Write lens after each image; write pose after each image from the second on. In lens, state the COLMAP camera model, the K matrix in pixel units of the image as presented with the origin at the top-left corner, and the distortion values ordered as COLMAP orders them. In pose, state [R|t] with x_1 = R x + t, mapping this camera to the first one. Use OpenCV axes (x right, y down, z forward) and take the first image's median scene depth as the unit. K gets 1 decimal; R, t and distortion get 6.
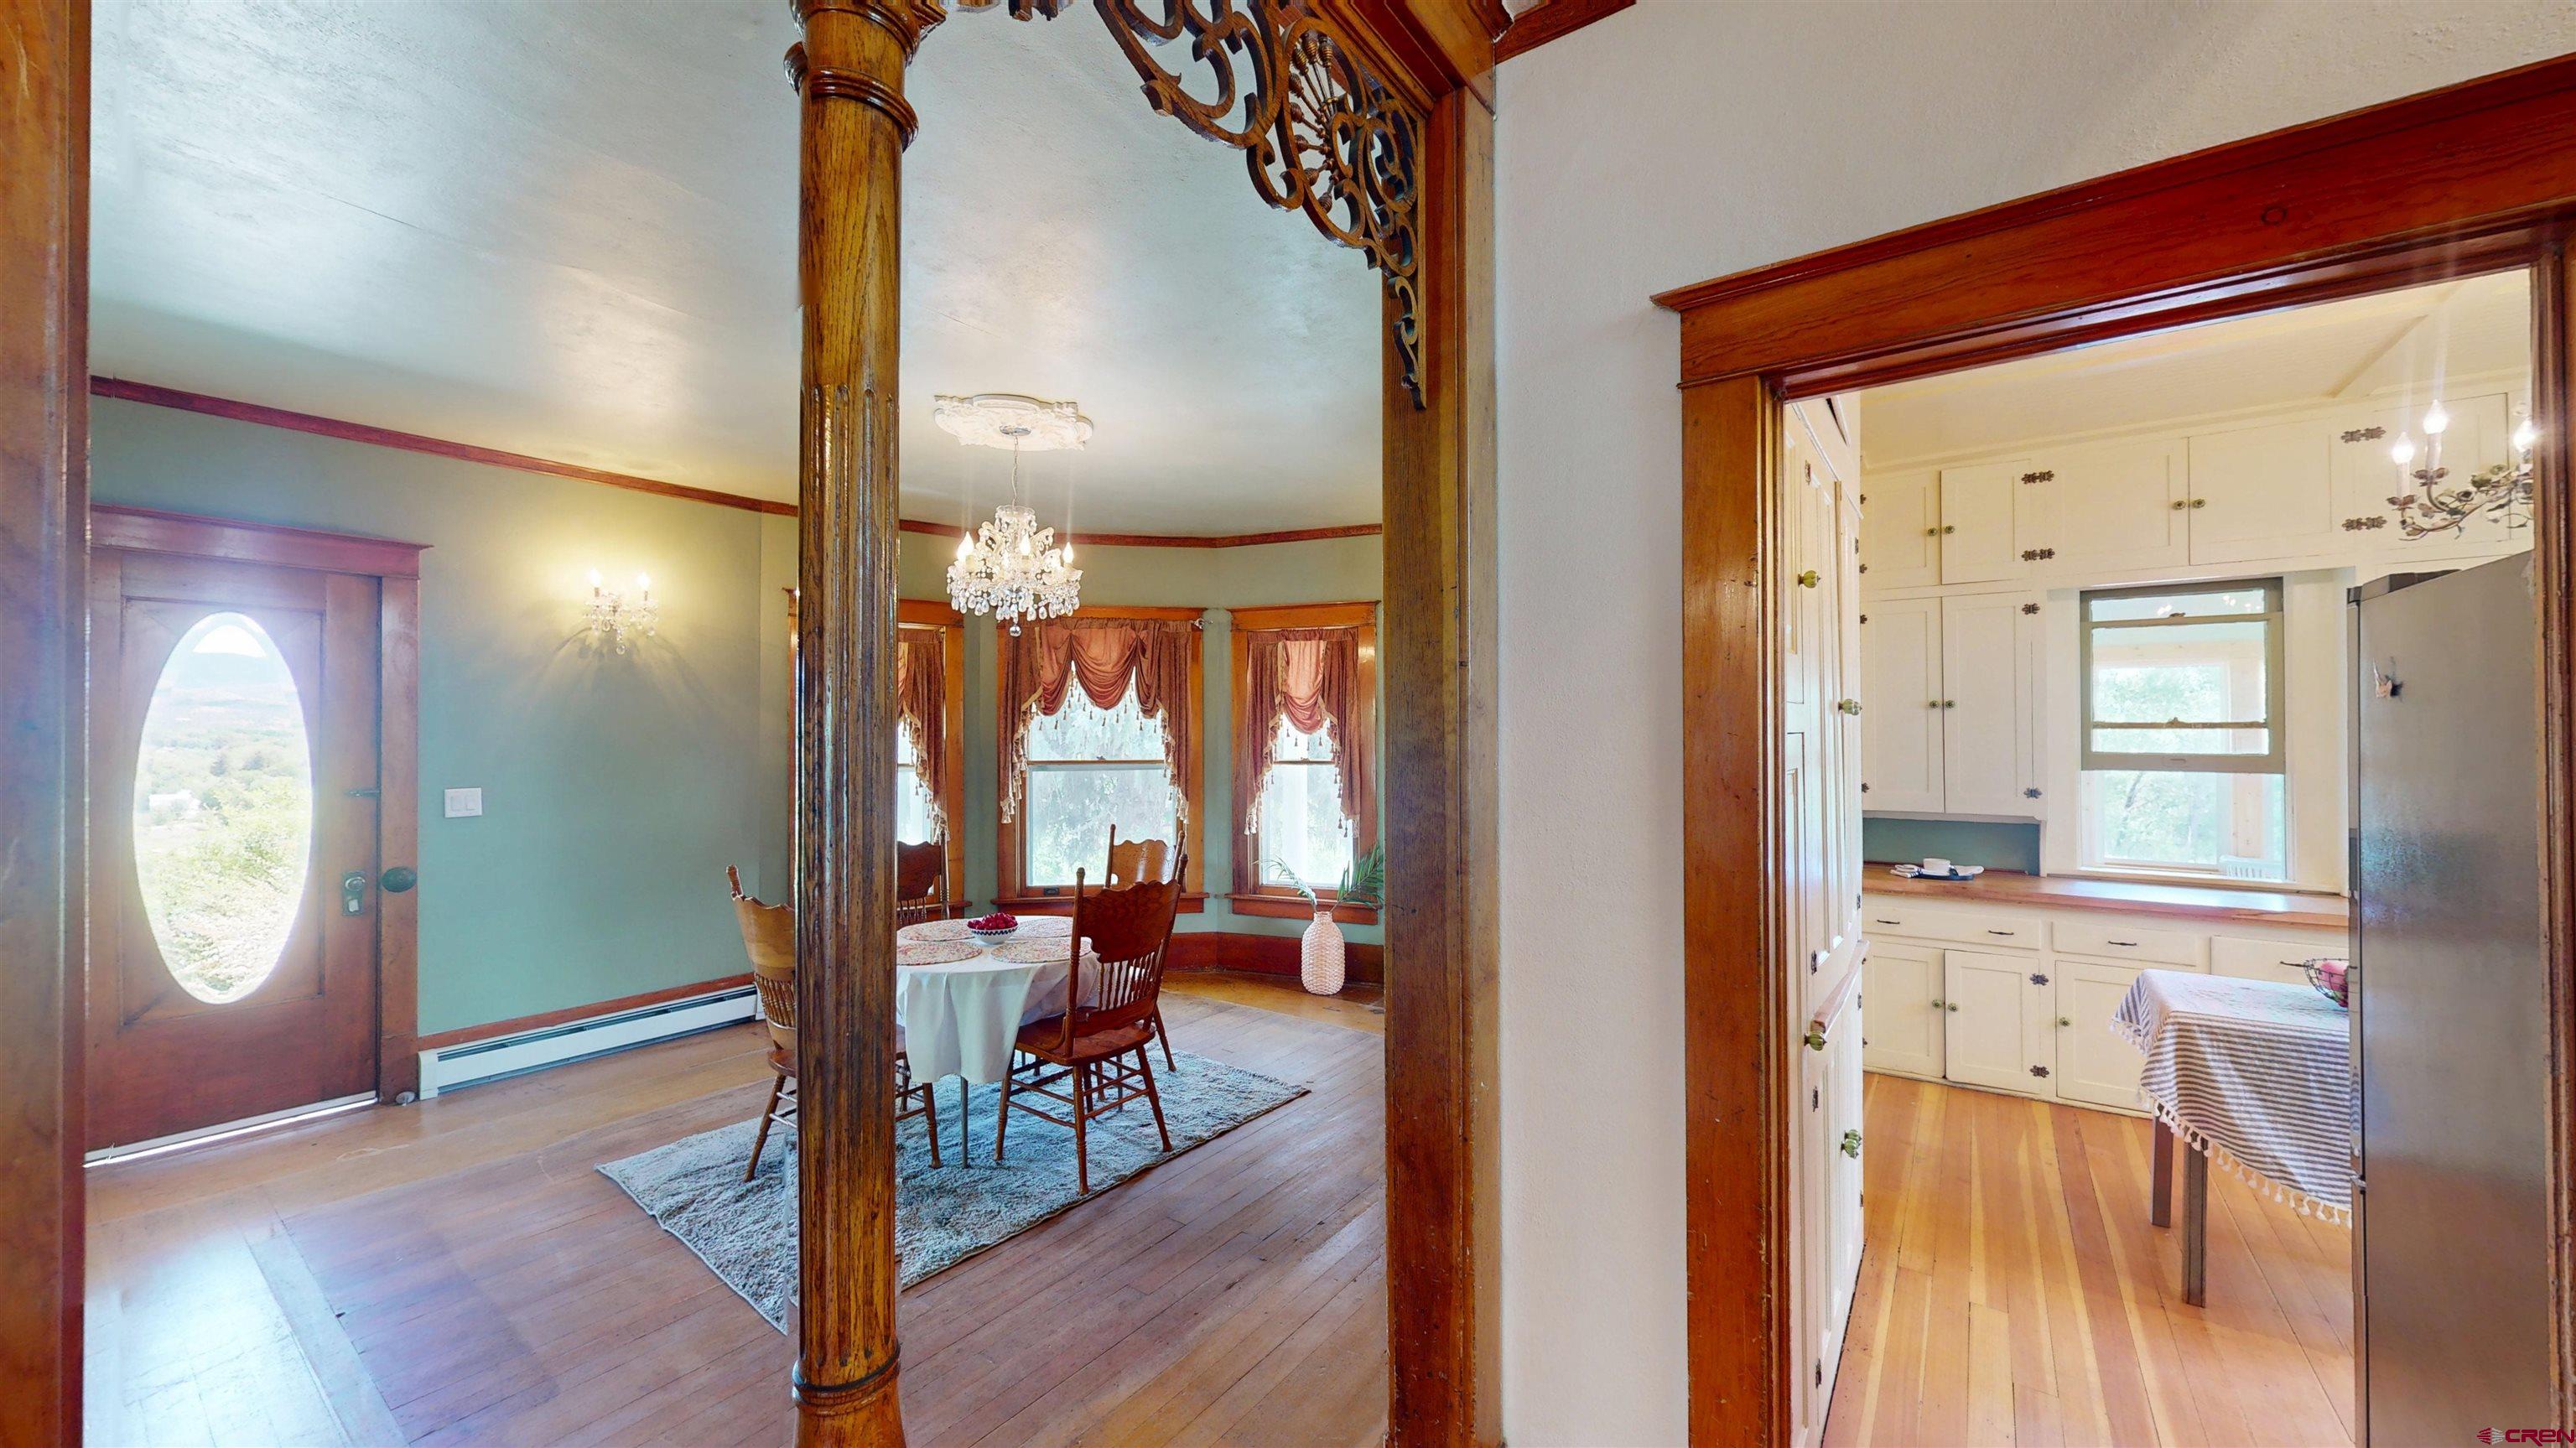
lens RADIAL K [[948.1, 0, 1287.4], [0, 948.1, 727.3], [0, 0, 1]] dist [0.000944, 0.000190]
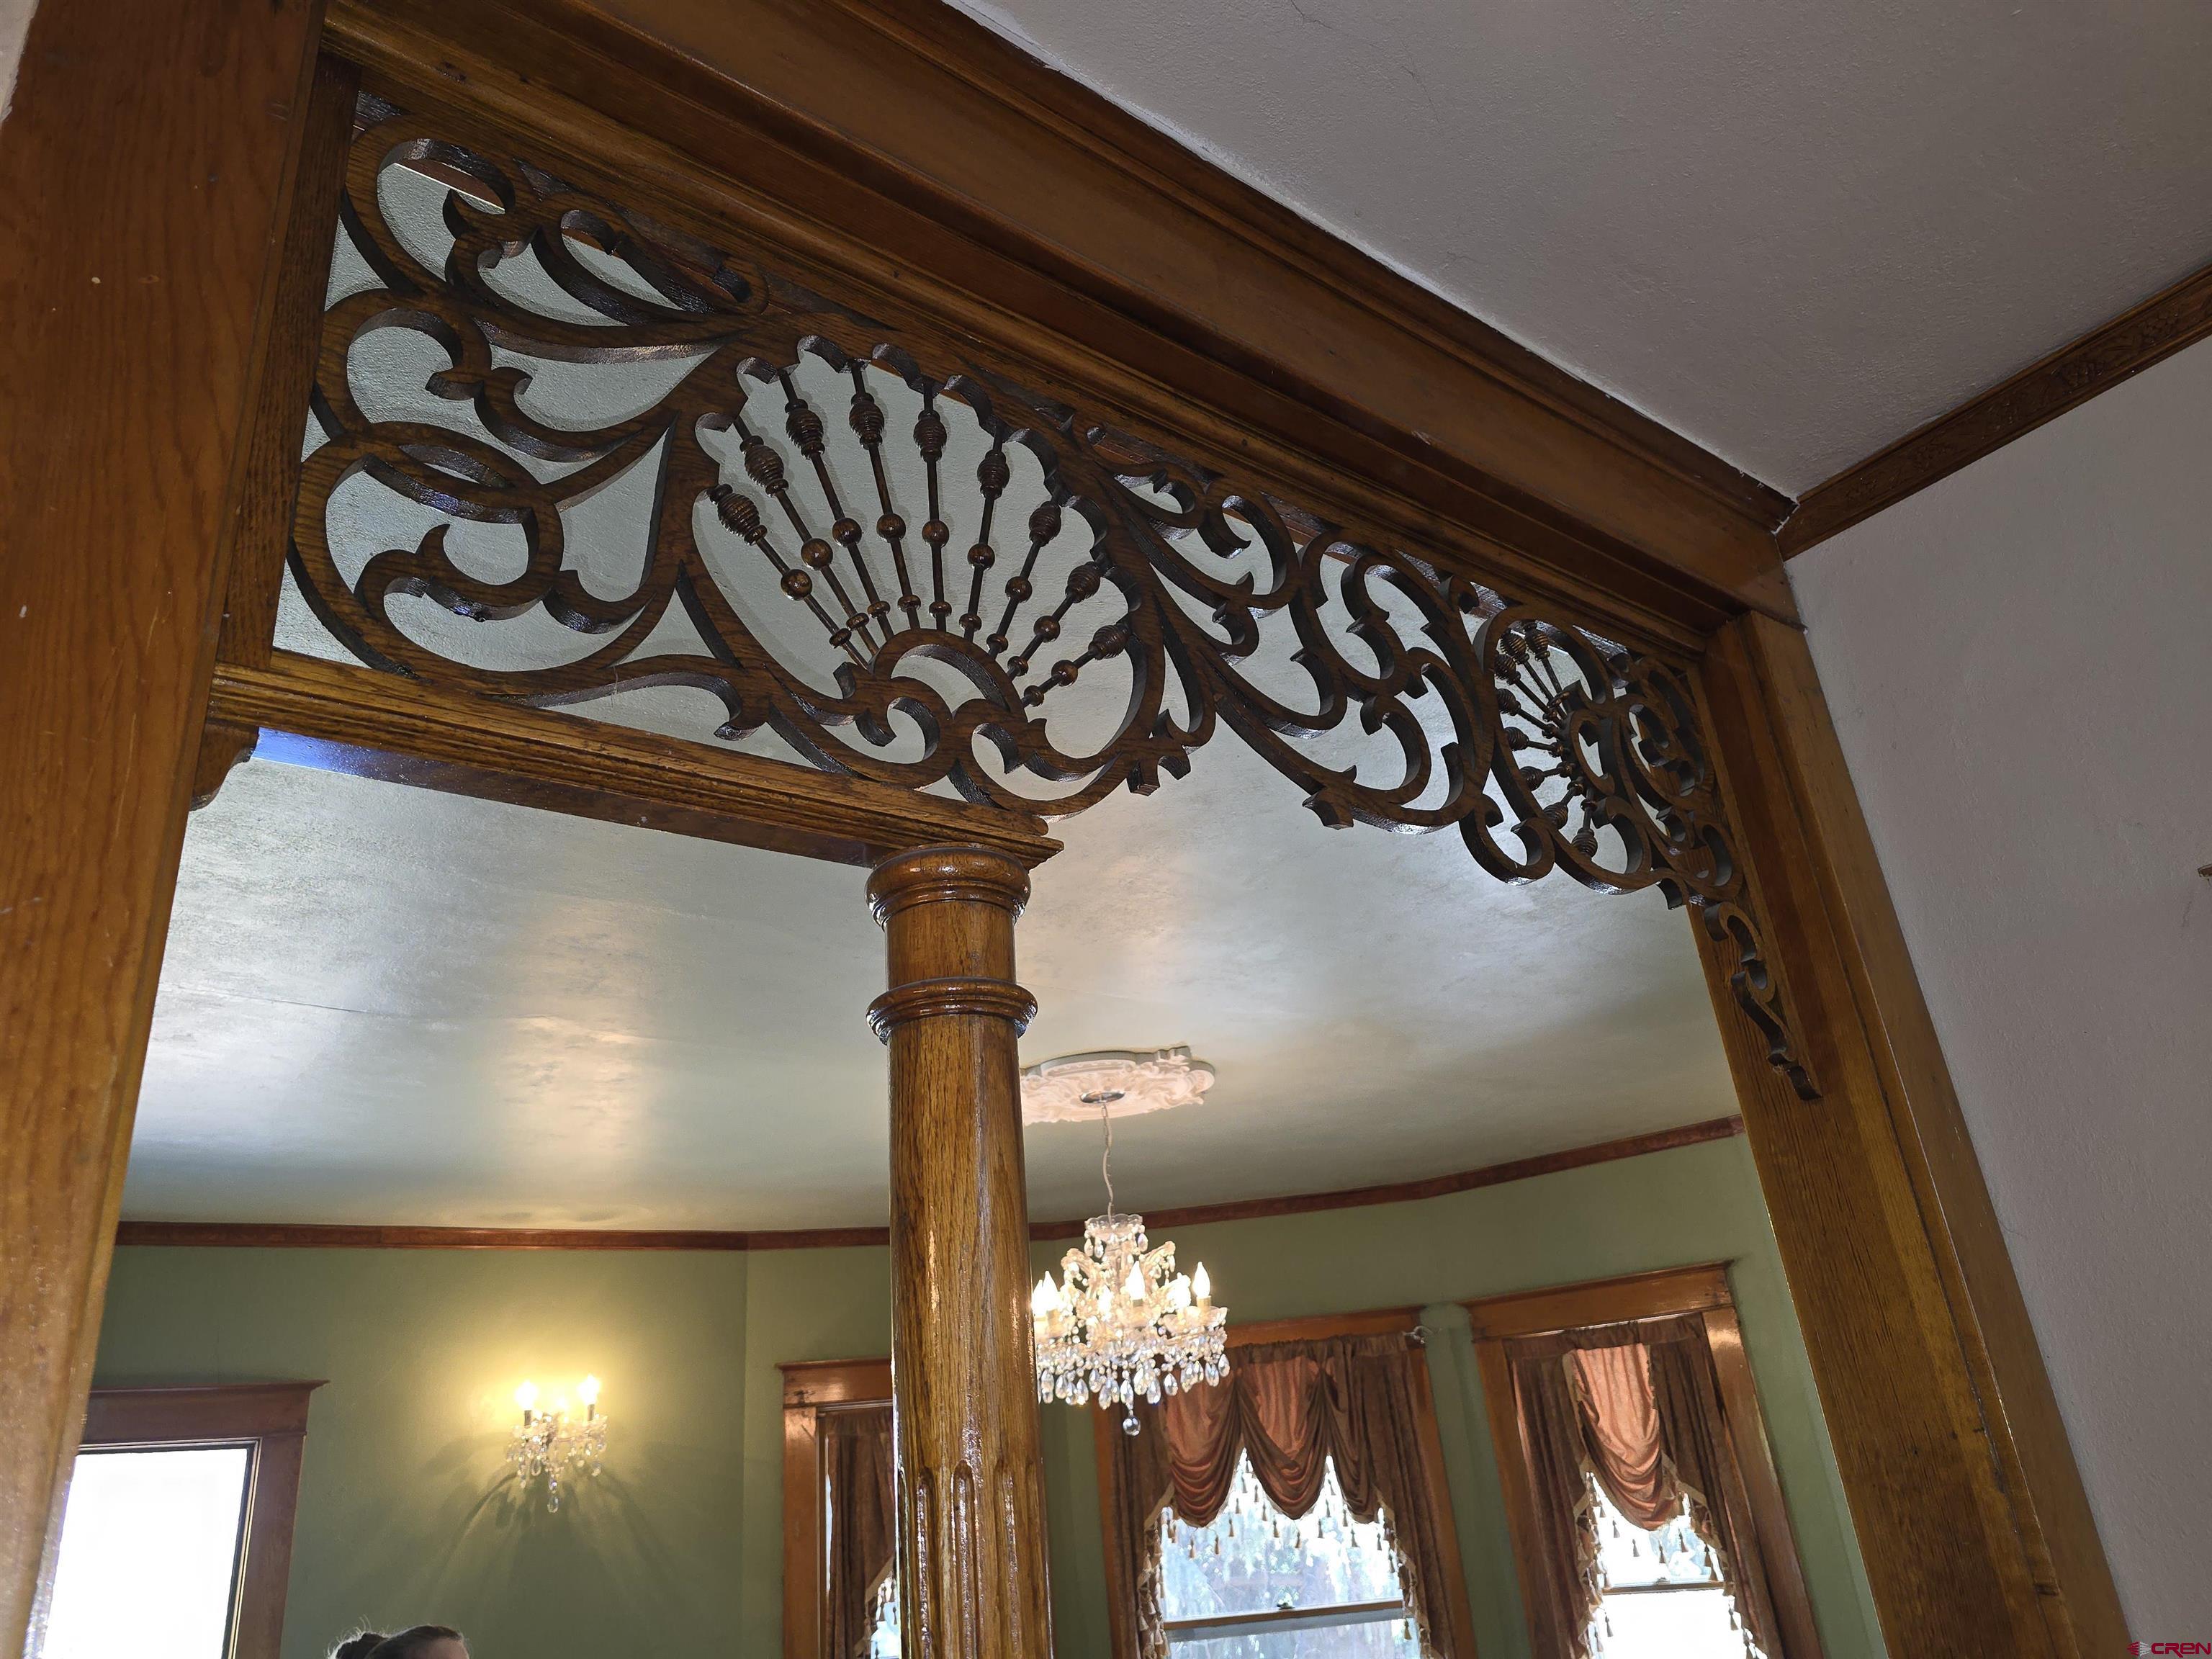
lens RADIAL K [[1500.5, 0, 1112.5], [0, 1500.5, 825.2], [0, 0, 1]] dist [0.031656, -0.005245]
pose [[0.957643, -0.190725, -0.215741, -0.023029], [0.093691, 0.914814, -0.392859, -0.099330], [0.272291, 0.356006, 0.893934, -0.002475]]
